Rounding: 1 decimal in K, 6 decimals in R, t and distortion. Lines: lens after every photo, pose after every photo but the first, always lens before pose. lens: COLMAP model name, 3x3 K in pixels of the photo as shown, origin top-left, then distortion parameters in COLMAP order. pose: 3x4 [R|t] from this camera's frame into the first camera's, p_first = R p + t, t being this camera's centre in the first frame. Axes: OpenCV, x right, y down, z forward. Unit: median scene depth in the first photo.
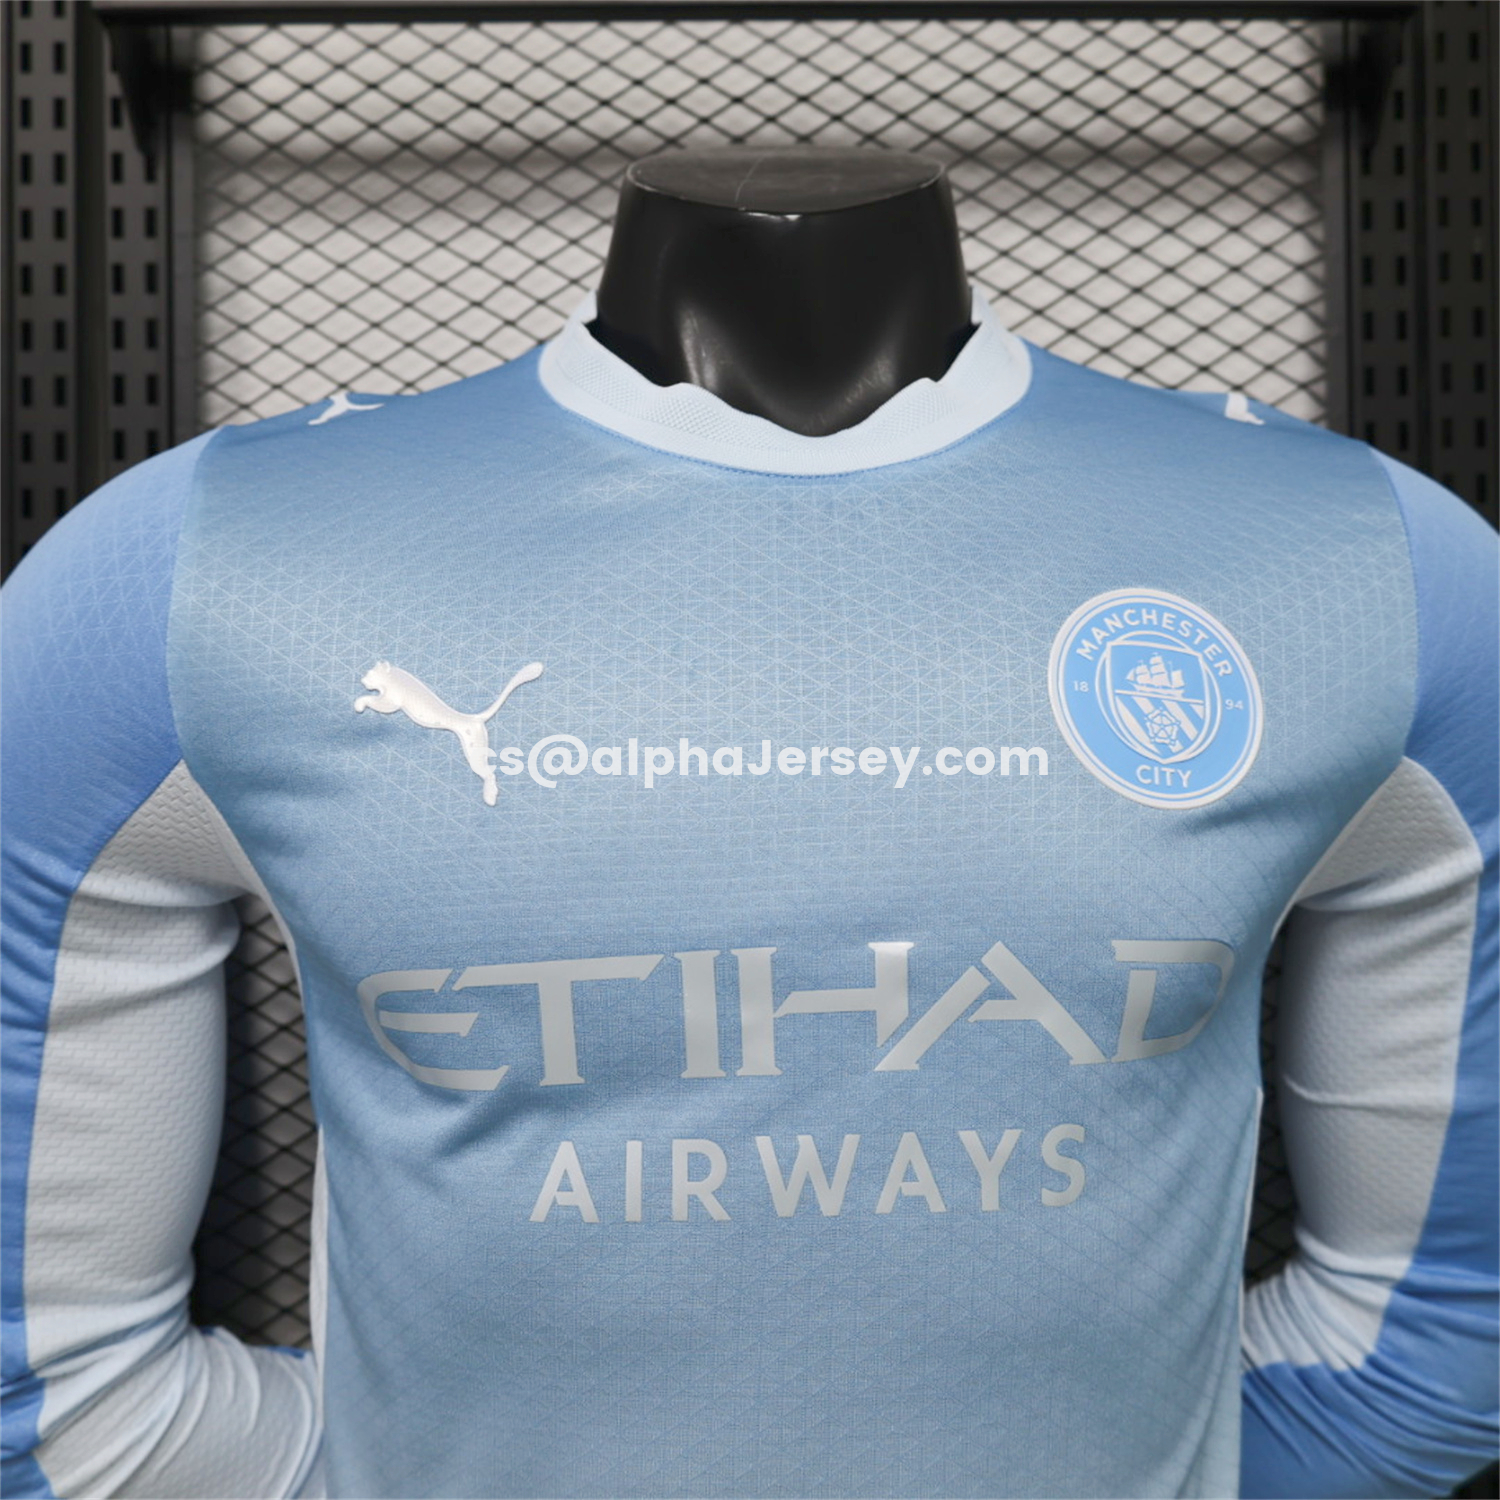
lens RADIAL K [[1525.5, 0, 750.0], [0, 1525.5, 759.1], [0, 0, 1]] dist [-0.002158, 0.000000]
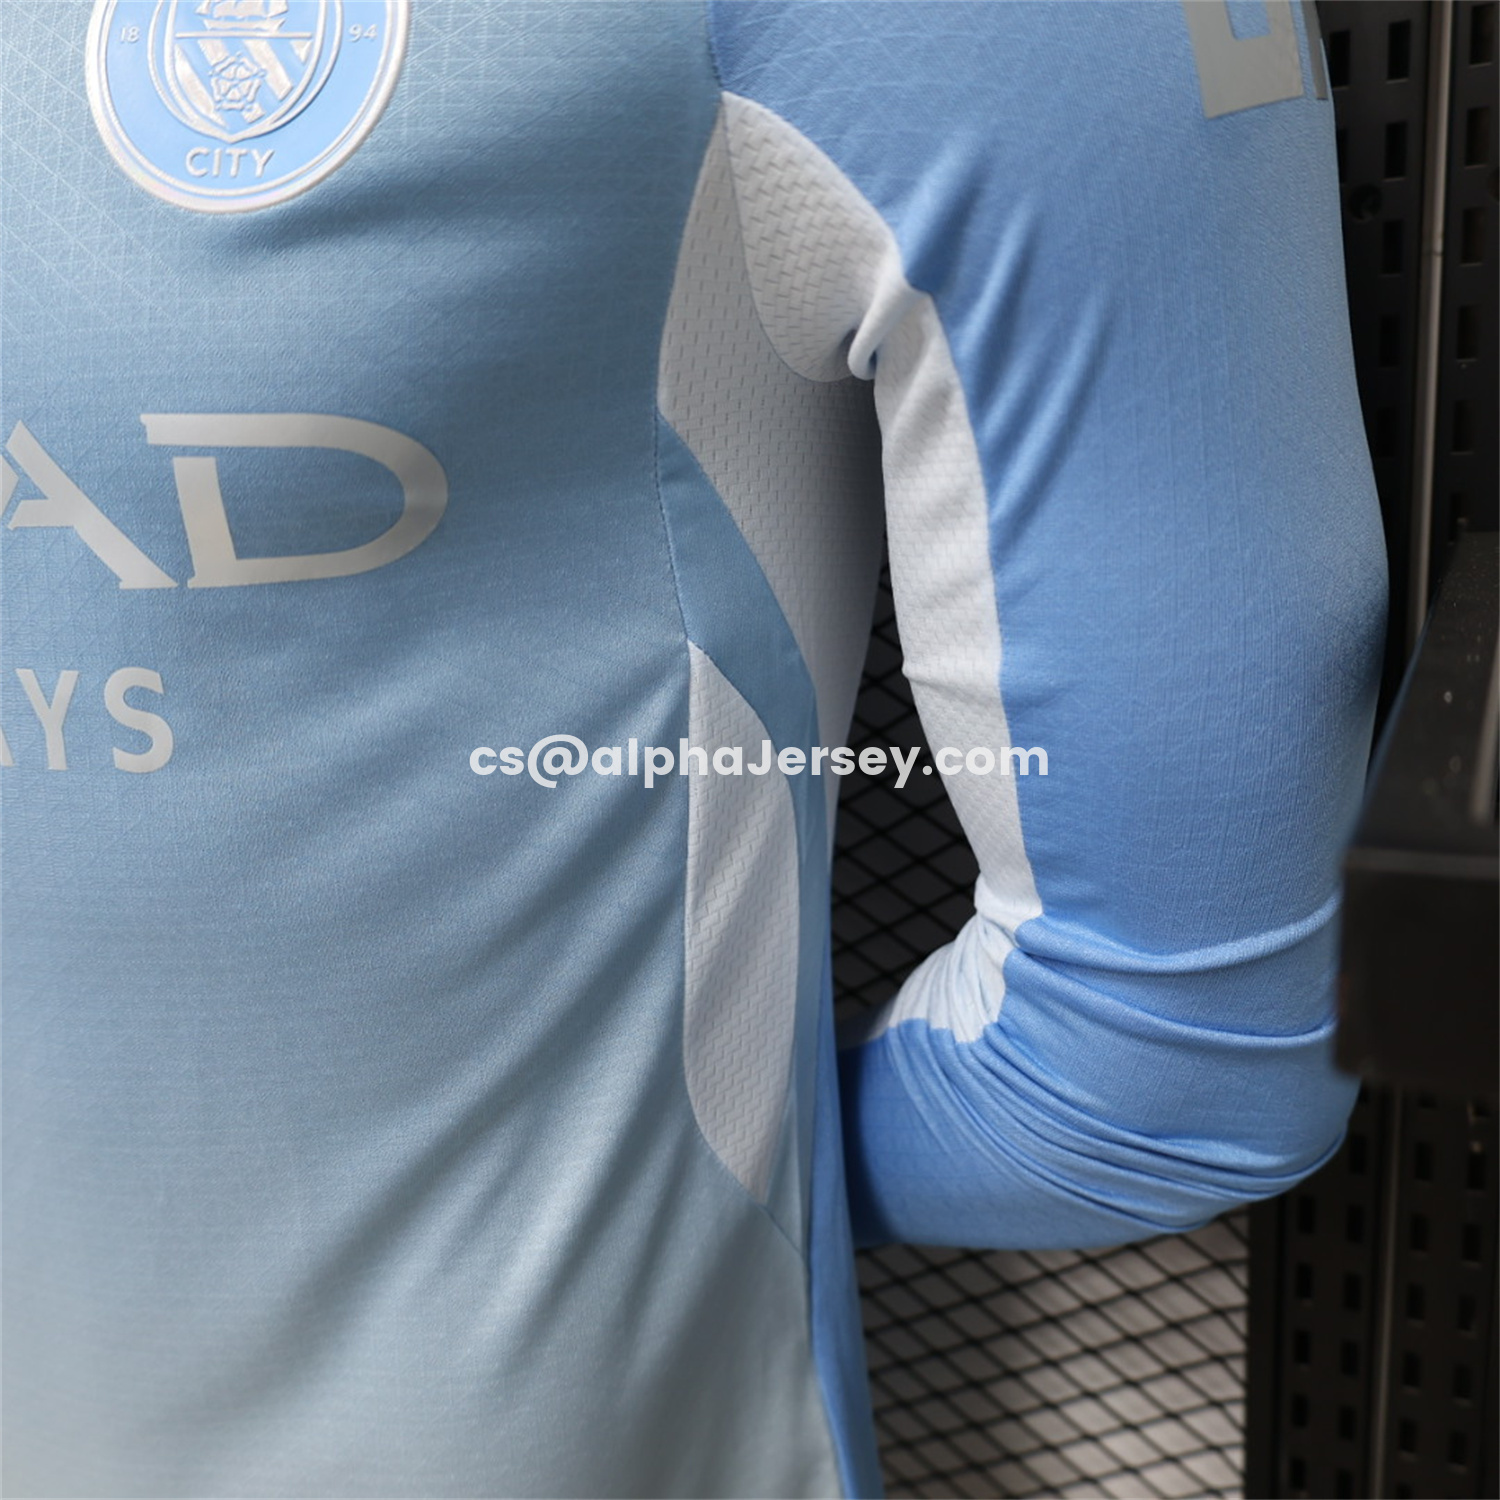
lens RADIAL K [[1525.5, 0, 755.5], [0, 1525.5, 757.1], [0, 0, 1]] dist [-0.002158, 0.000000]
pose [[0.877030, 0.073406, -0.474794, 0.771656], [0.058524, 0.964576, 0.257232, 0.099419], [0.476858, -0.253387, 0.841666, 0.468116]]
